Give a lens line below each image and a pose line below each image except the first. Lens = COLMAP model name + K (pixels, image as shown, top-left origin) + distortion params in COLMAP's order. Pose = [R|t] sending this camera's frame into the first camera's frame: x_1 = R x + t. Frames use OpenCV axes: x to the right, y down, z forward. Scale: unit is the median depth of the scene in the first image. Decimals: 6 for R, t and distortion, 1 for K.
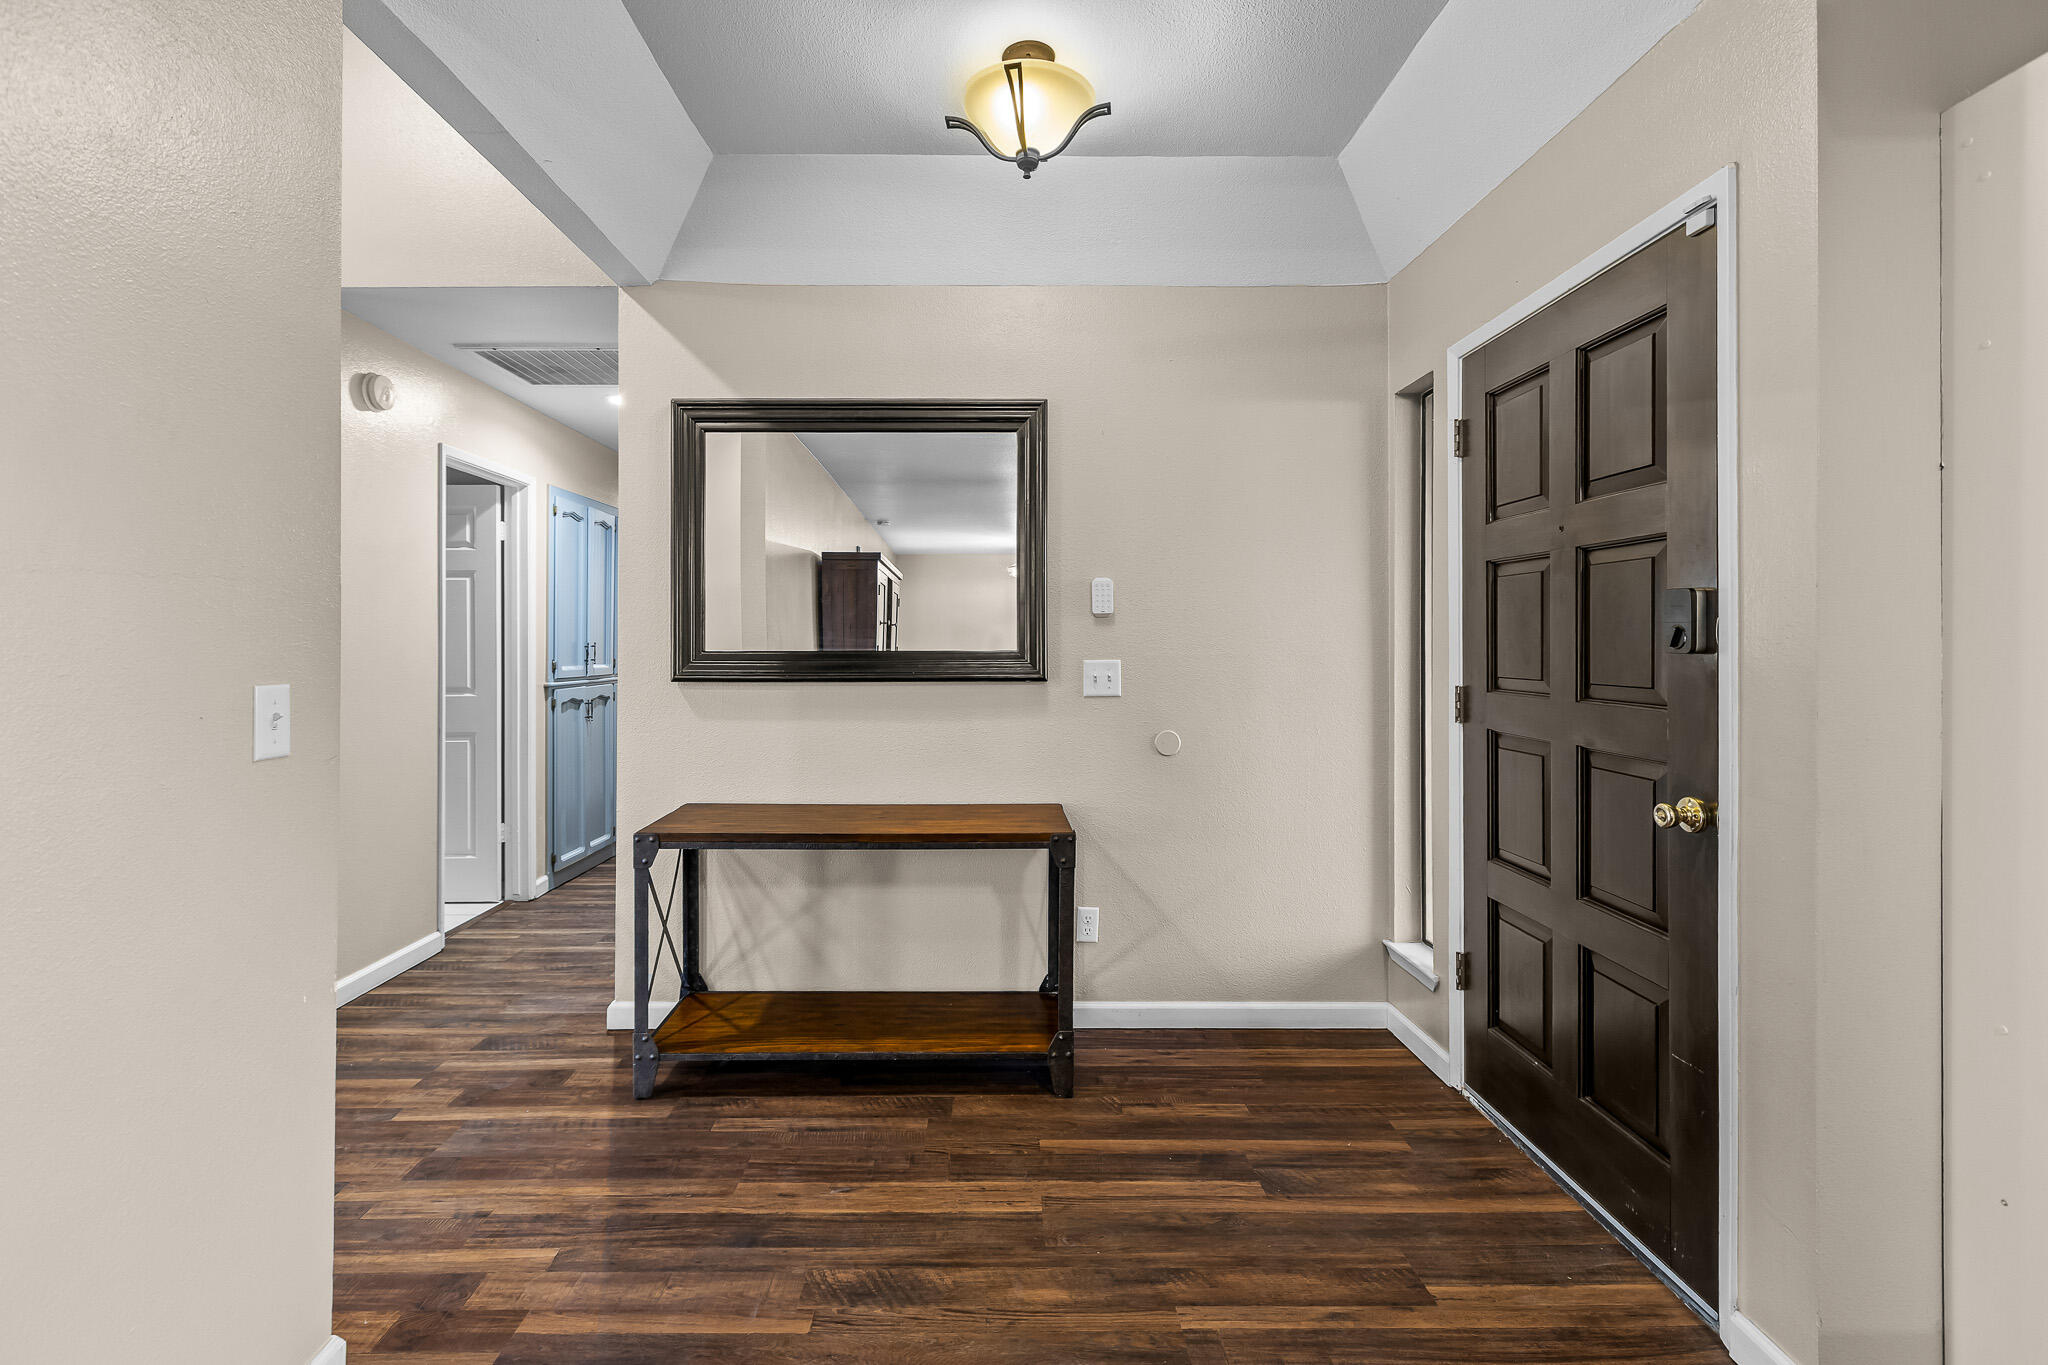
lens RADIAL K [[921.0, 0, 1024.5], [0, 921.0, 668.2], [0, 0, 1]] dist [0.000844, 0.000502]
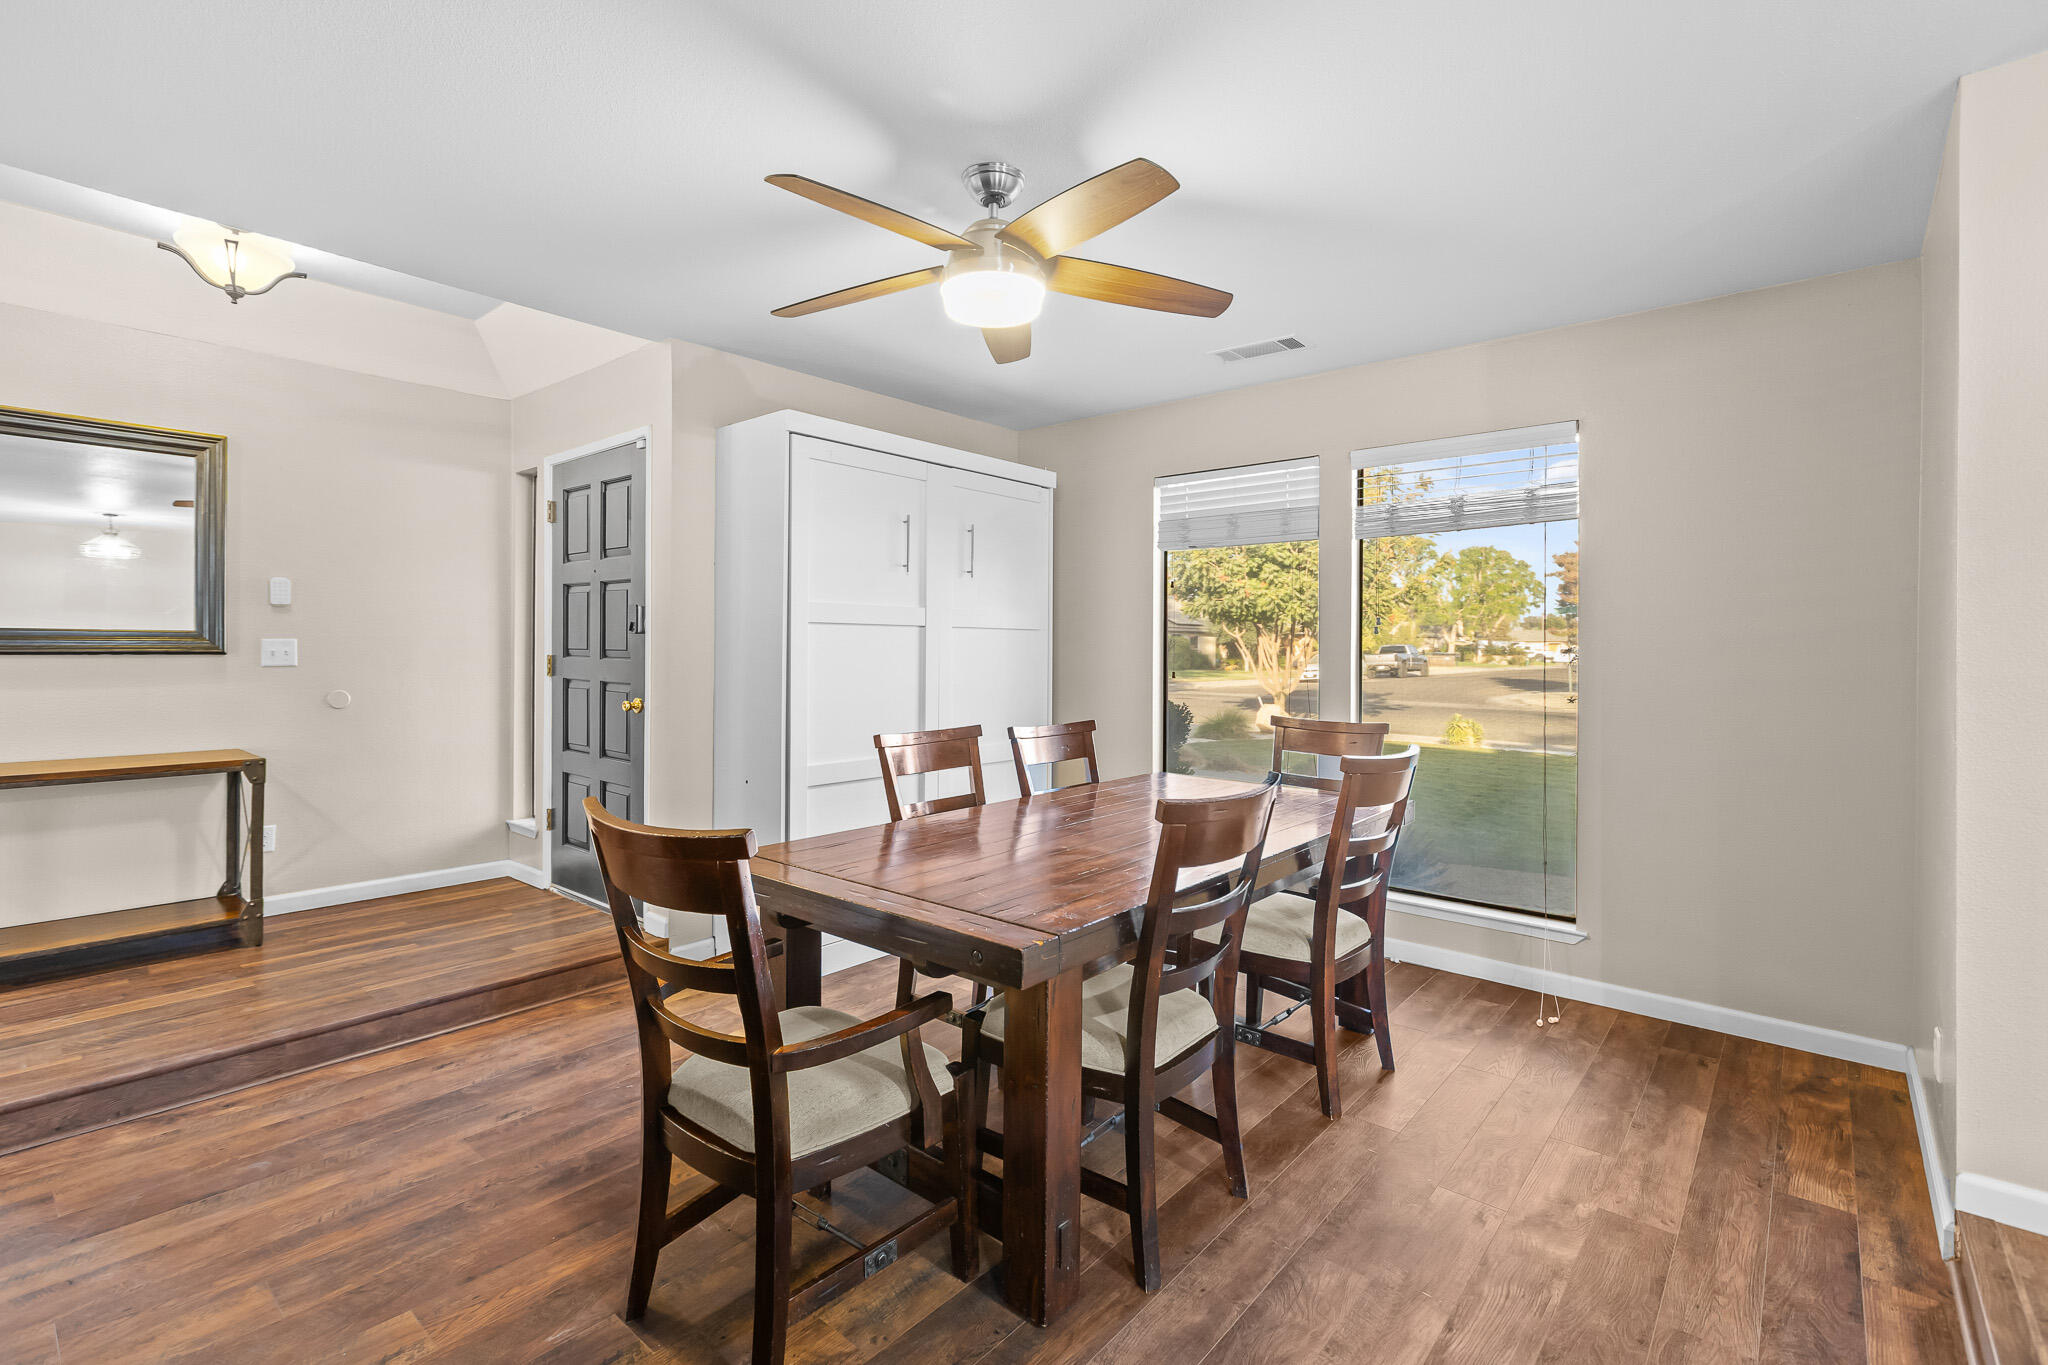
lens RADIAL K [[907.1, 0, 1007.6], [0, 907.1, 643.9], [0, 0, 1]] dist [-0.004576, -0.000583]
pose [[0.674397, 0.010698, 0.738291, -0.199025], [0.010408, 0.999658, -0.023993, 0.047217], [-0.738295, 0.023865, 0.674055, -0.765132]]
